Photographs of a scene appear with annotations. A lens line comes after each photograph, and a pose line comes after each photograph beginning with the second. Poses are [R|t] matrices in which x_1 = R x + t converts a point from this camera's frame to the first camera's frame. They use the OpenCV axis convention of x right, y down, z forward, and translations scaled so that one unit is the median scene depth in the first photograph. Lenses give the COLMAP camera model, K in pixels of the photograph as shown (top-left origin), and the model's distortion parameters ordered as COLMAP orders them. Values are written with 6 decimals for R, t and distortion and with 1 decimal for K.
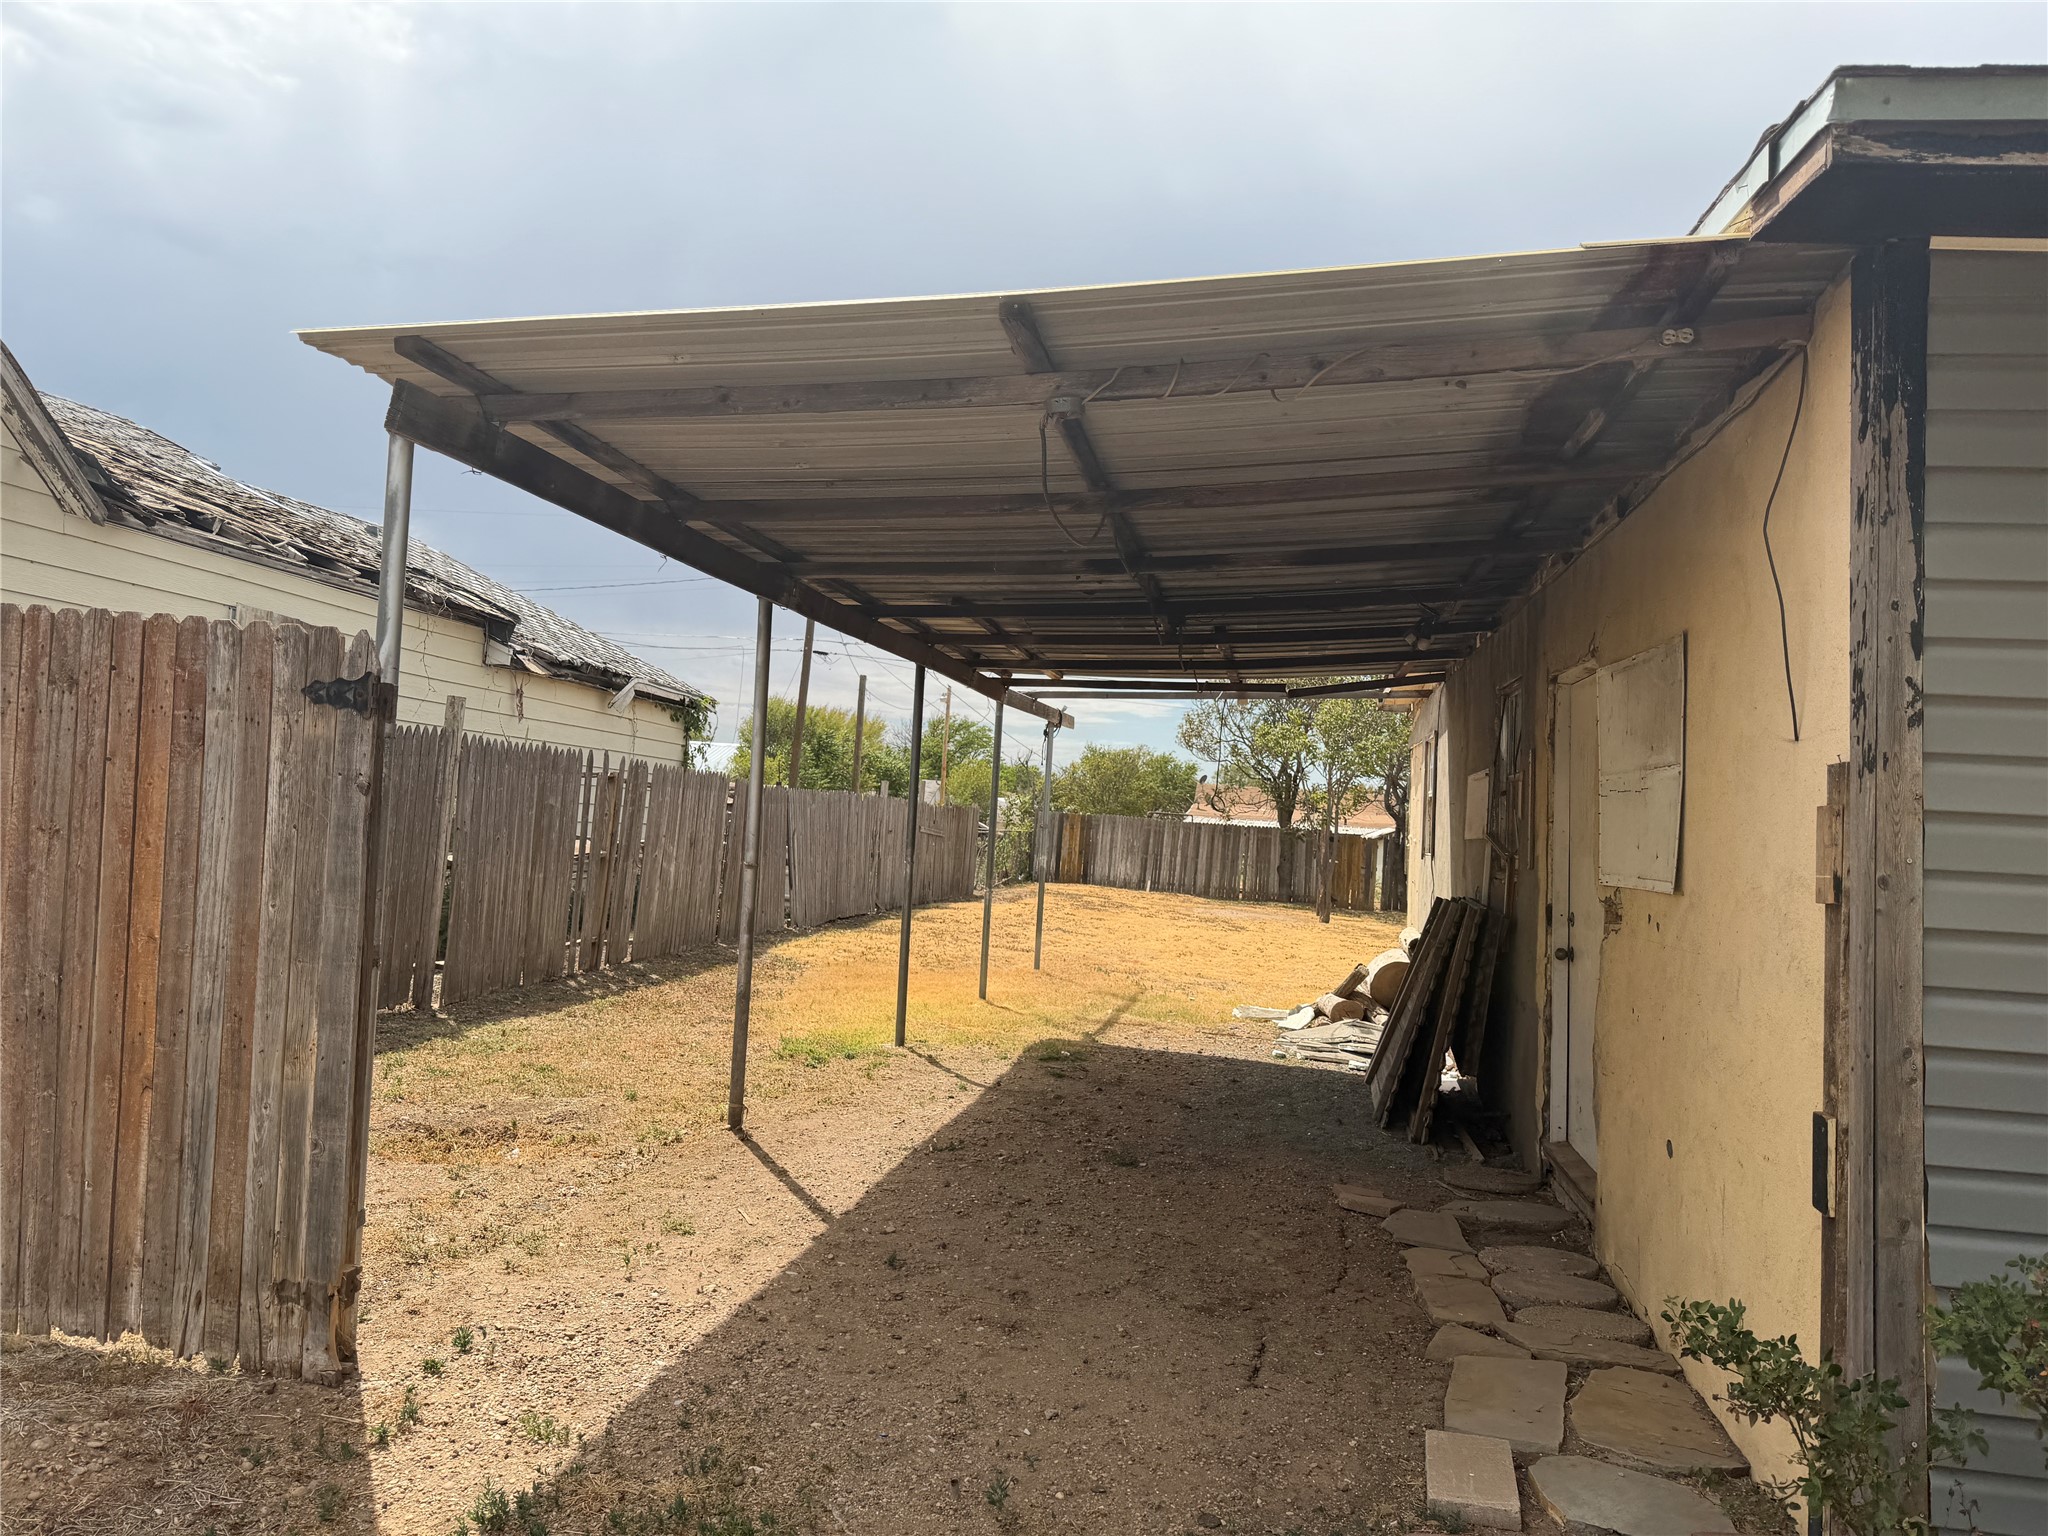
lens RADIAL K [[1439.1, 0, 1024.0], [0, 1439.1, 768.0], [0, 0, 1]] dist [0.000789, -0.000082]
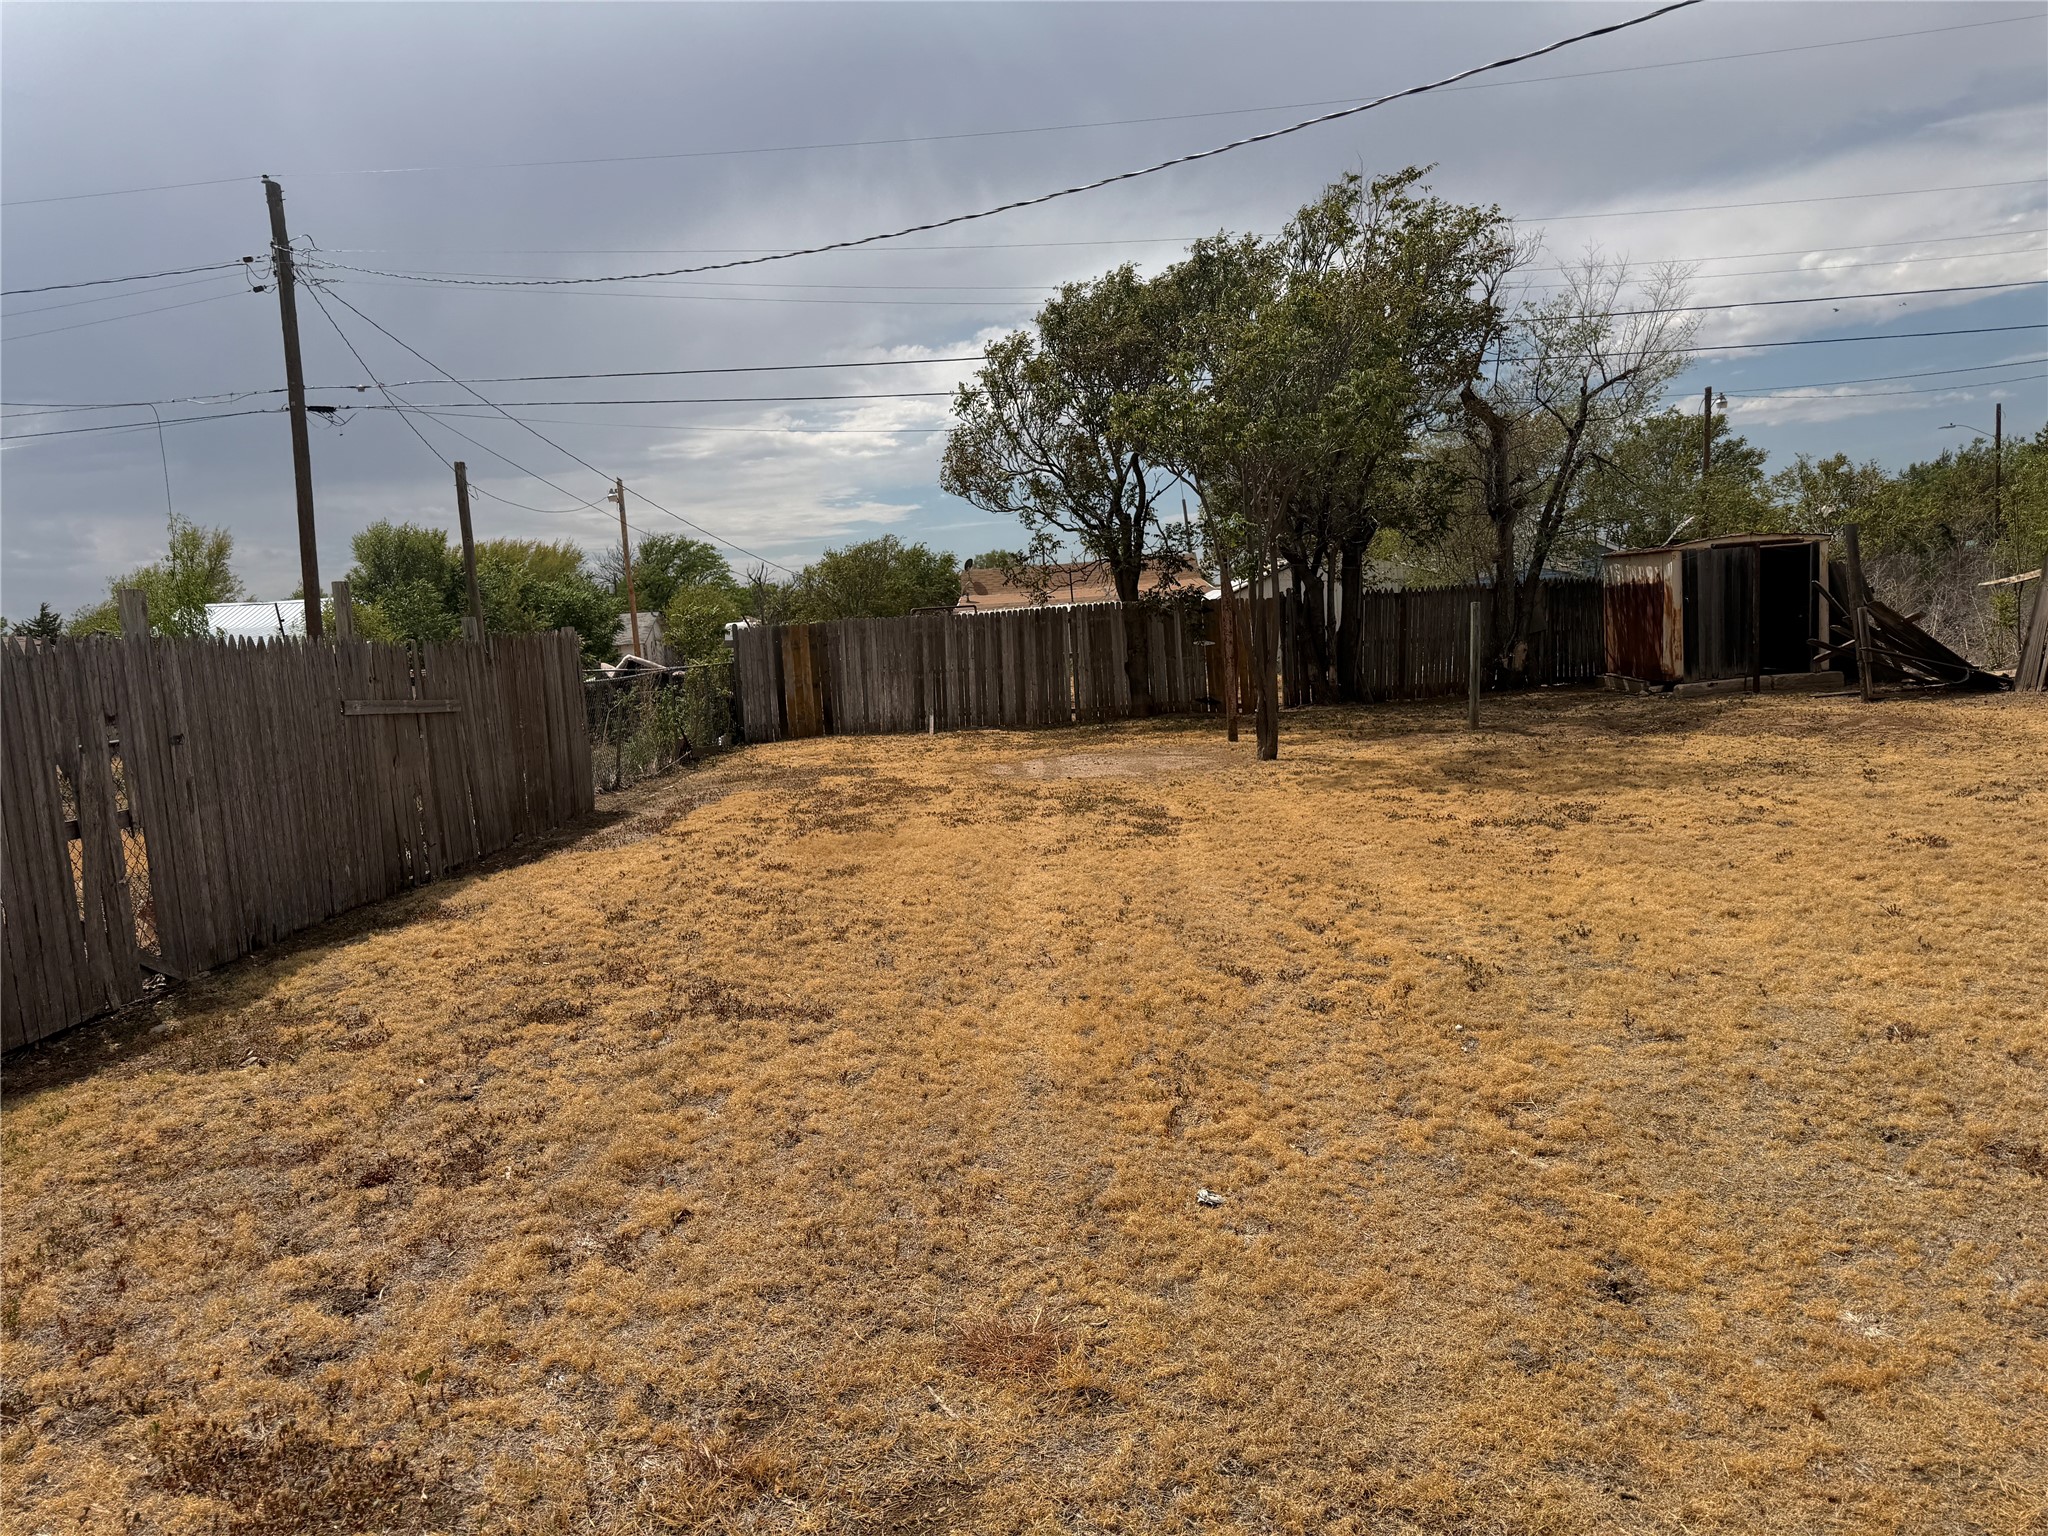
lens RADIAL K [[1439.1, 0, 1024.0], [0, 1439.1, 768.0], [0, 0, 1]] dist [0.000789, -0.000082]
pose [[0.976625, -0.150615, 0.153357, 0.026558], [0.128828, 0.981259, 0.143297, 0.016188], [-0.172065, -0.120191, 0.977726, 0.372409]]
